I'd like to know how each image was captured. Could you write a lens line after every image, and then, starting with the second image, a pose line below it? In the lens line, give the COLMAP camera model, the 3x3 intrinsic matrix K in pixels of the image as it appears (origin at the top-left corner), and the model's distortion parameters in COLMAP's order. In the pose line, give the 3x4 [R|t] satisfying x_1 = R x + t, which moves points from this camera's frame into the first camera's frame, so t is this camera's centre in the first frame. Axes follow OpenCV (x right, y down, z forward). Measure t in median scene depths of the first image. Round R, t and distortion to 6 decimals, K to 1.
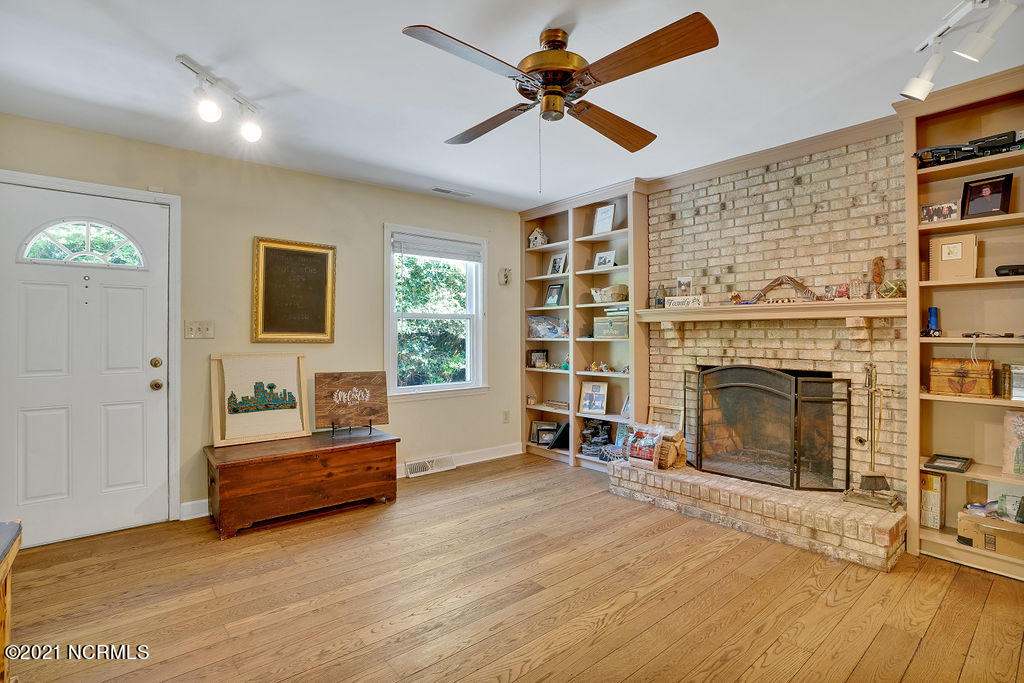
lens RADIAL K [[495.2, 0, 508.6], [0, 495.2, 331.8], [0, 0, 1]] dist [-0.031599, 0.007221]
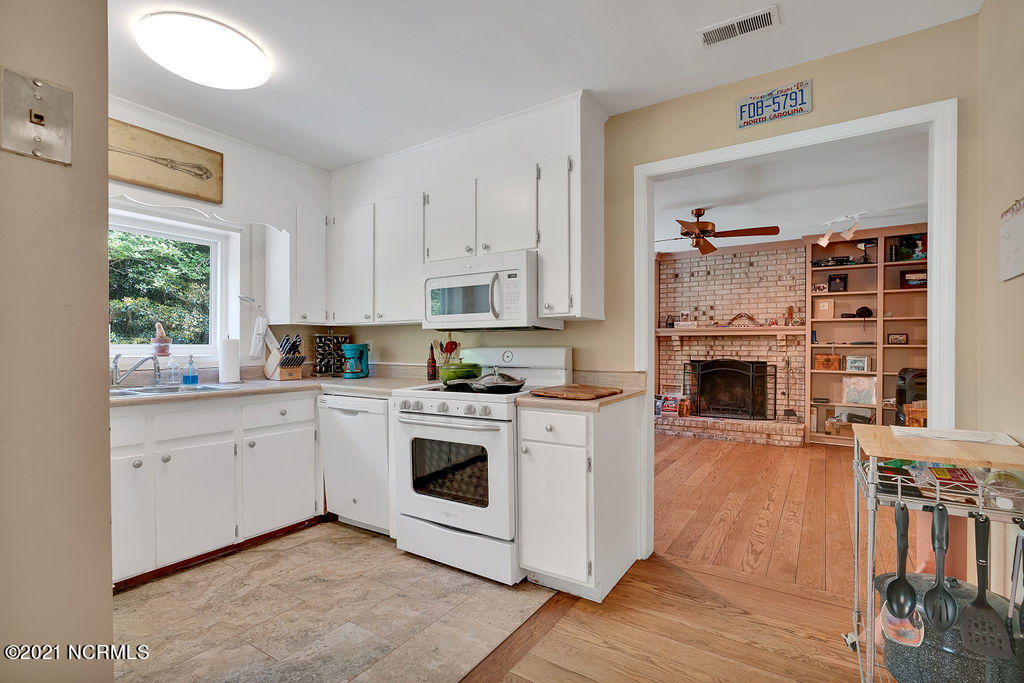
lens RADIAL K [[472.8, 0, 515.4], [0, 472.8, 349.5], [0, 0, 1]] dist [0.002557, -0.000396]
pose [[0.960309, 0.002718, 0.278925, -0.885722], [-0.005919, 0.999926, 0.010635, 0.017124], [-0.278875, -0.011864, 0.960254, -0.586670]]
